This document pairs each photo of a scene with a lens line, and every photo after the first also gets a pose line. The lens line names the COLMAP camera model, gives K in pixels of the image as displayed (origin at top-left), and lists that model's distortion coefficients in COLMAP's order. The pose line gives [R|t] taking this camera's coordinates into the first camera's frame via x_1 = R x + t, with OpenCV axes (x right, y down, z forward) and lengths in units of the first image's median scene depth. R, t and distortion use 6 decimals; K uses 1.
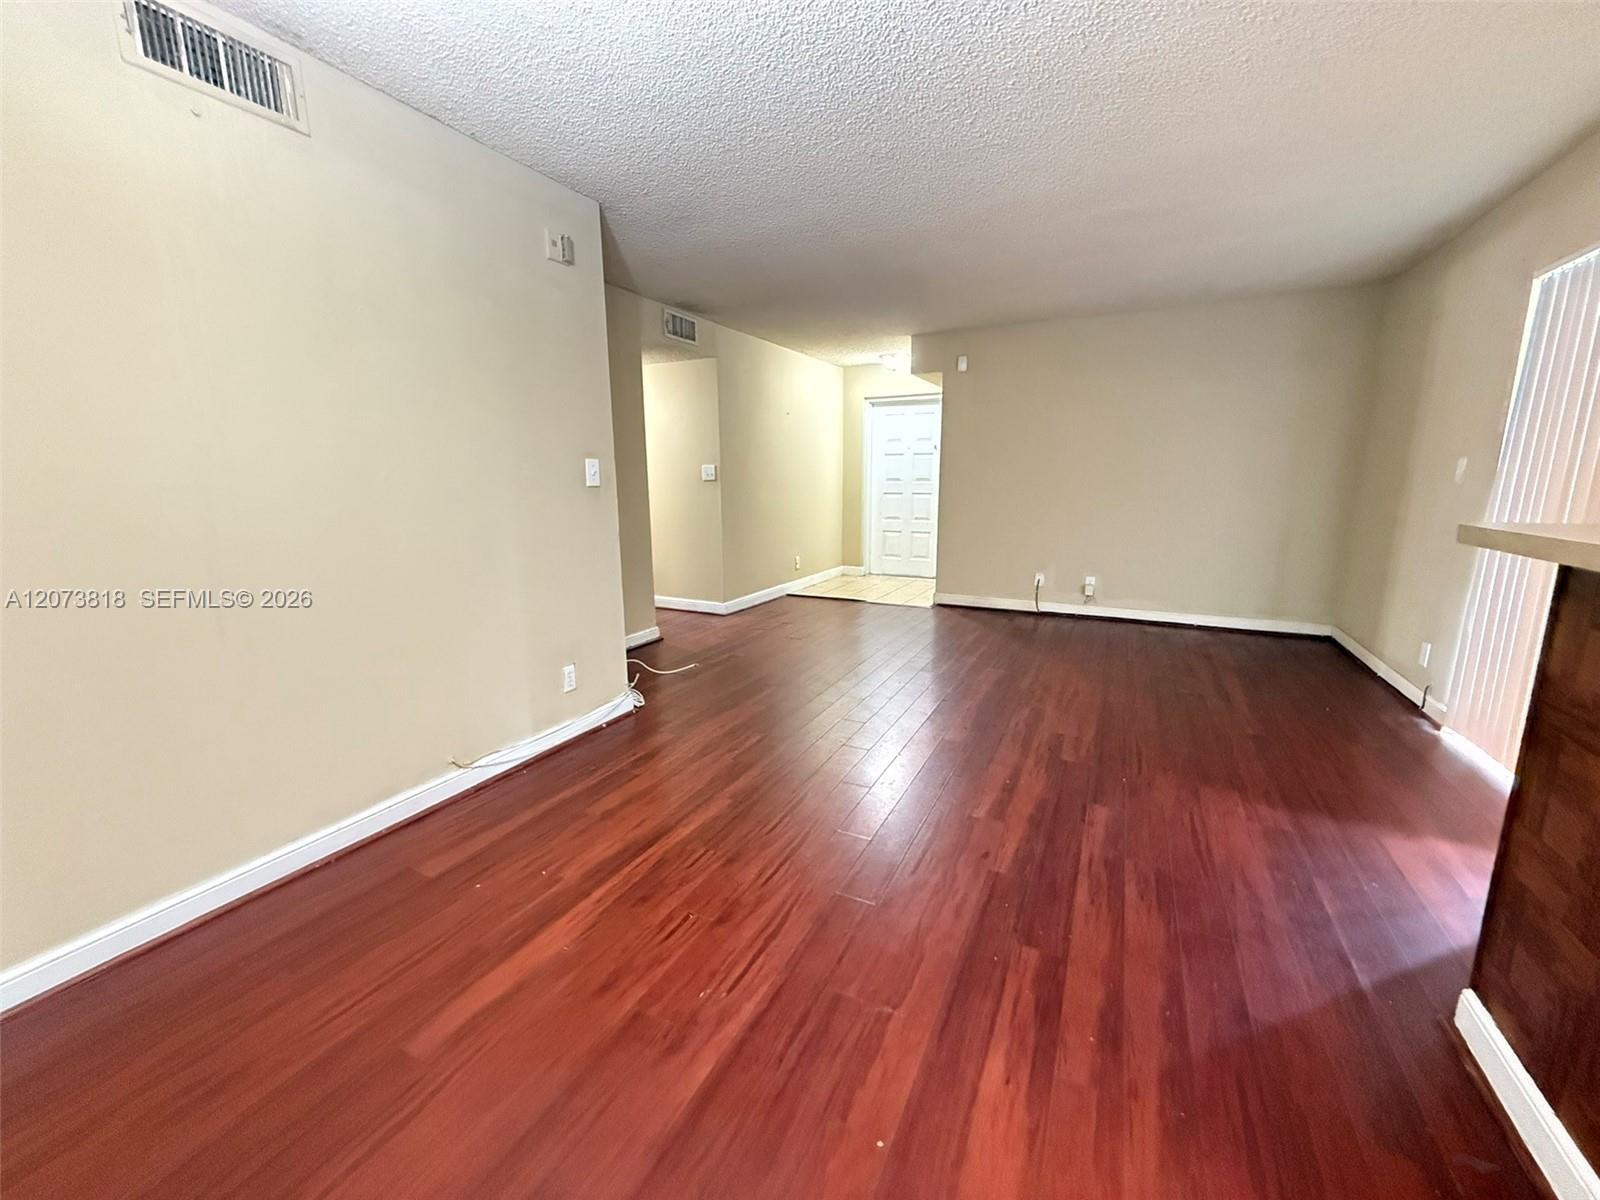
lens RADIAL K [[640.1, 0, 796.7], [0, 640.1, 600.2], [0, 0, 1]] dist [-0.001456, 0.000013]
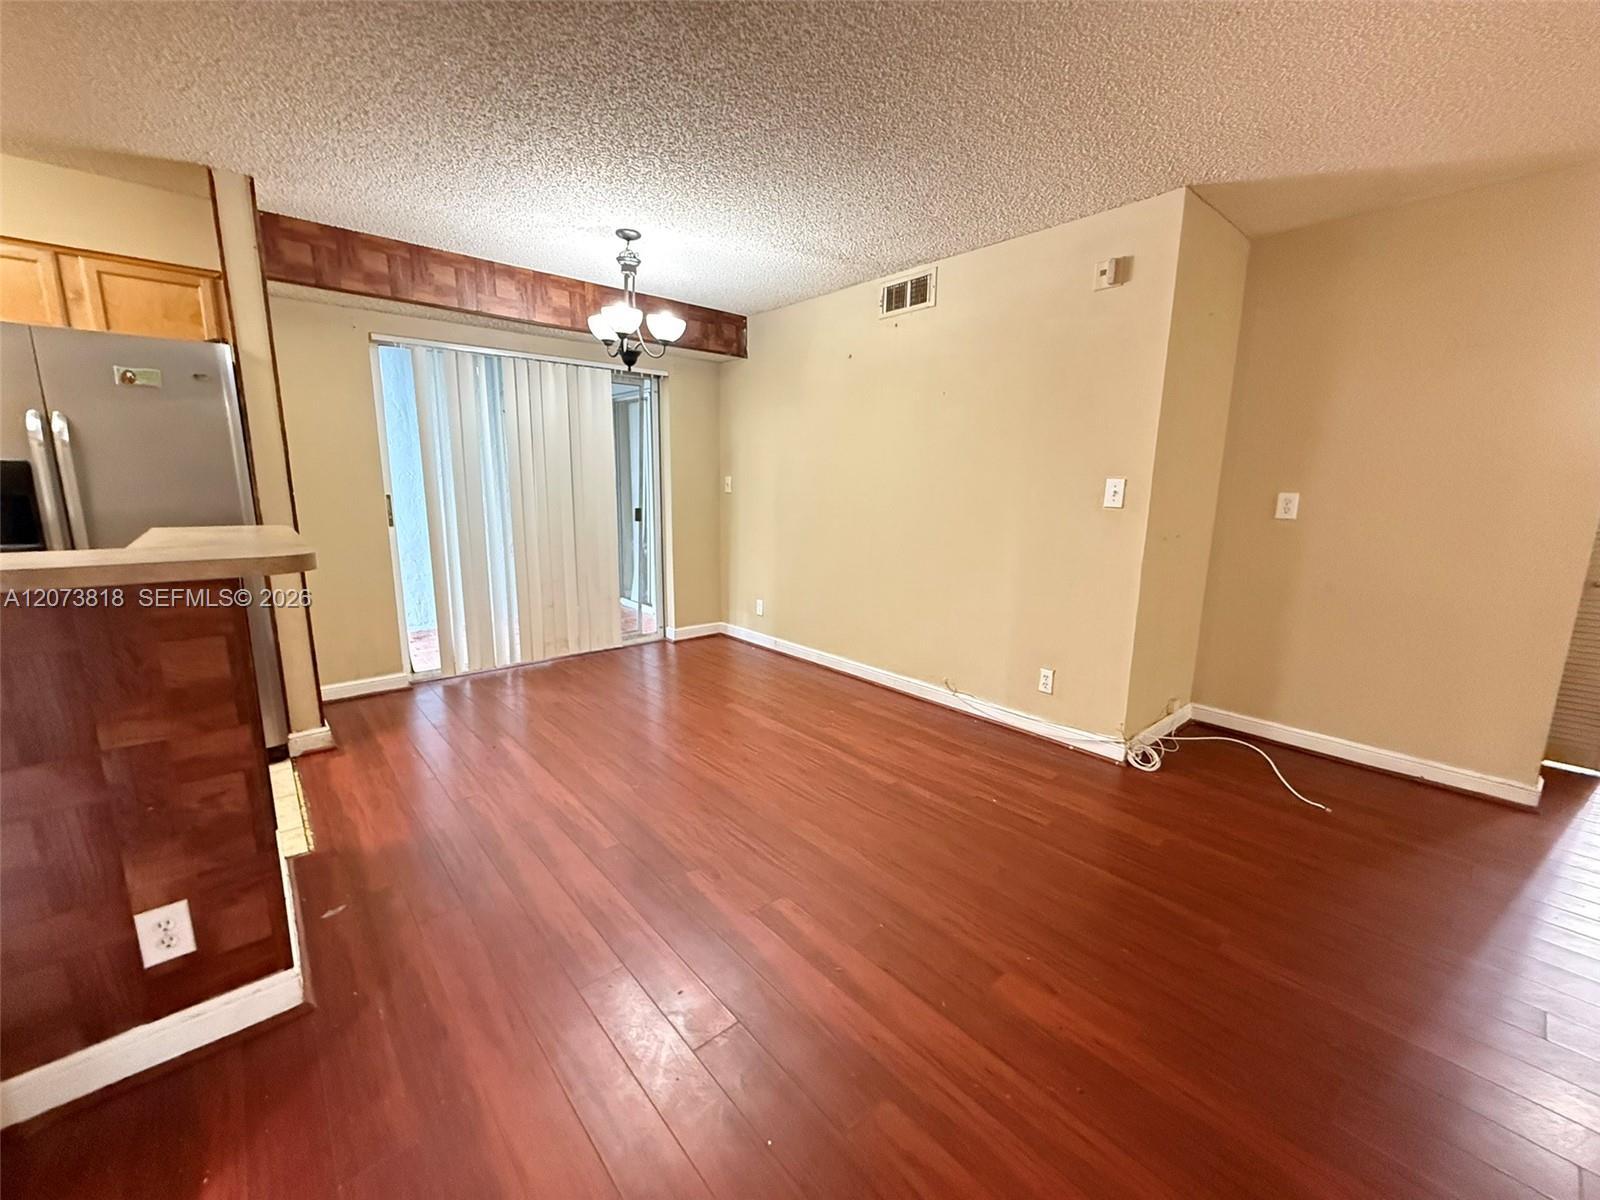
lens RADIAL K [[640.1, 0, 796.7], [0, 640.1, 600.2], [0, 0, 1]] dist [-0.001456, 0.000013]
pose [[-0.381199, 0.173001, -0.908162, 0.887692], [-0.186123, 0.947860, 0.258688, -0.242412], [0.905564, 0.267641, -0.329124, 1.087934]]
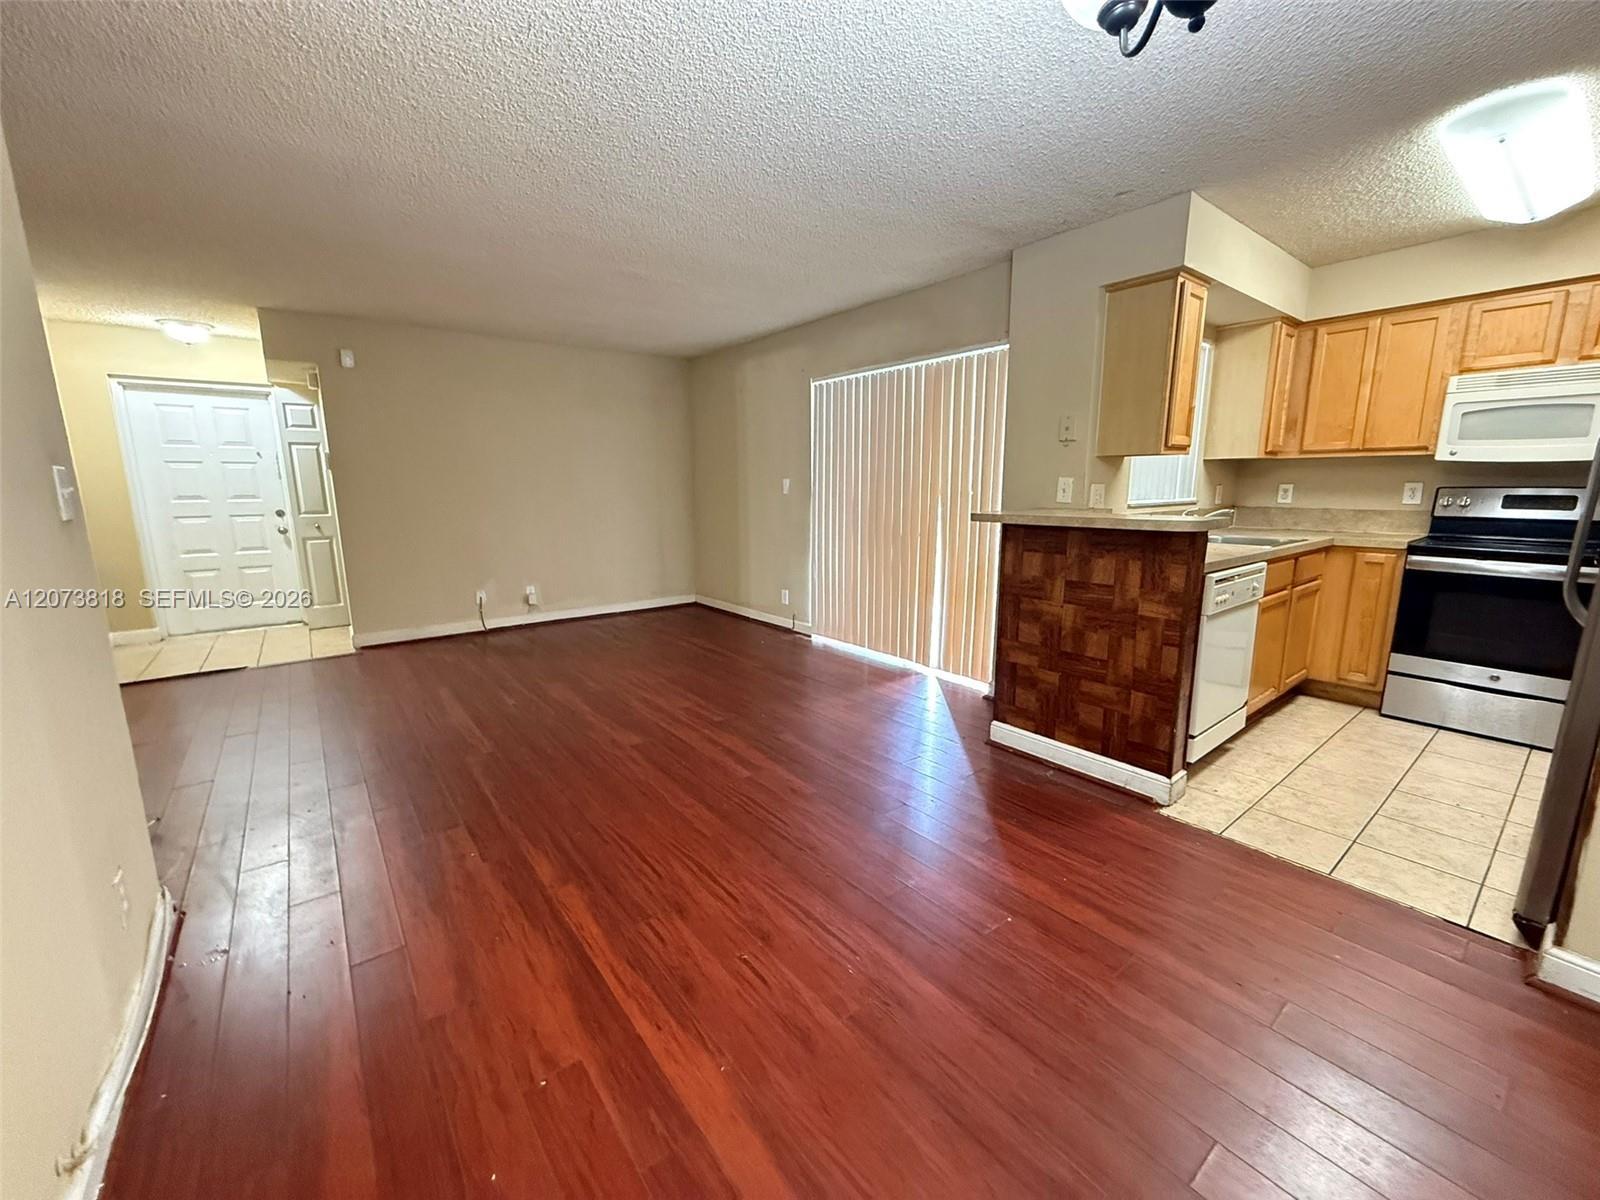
lens RADIAL K [[640.1, 0, 796.7], [0, 640.1, 600.2], [0, 0, 1]] dist [-0.001456, 0.000013]
pose [[0.420312, -0.158894, 0.893359, -0.631762], [0.176705, 0.980032, 0.091172, -0.069043], [-0.890008, 0.119541, 0.439996, 0.317000]]
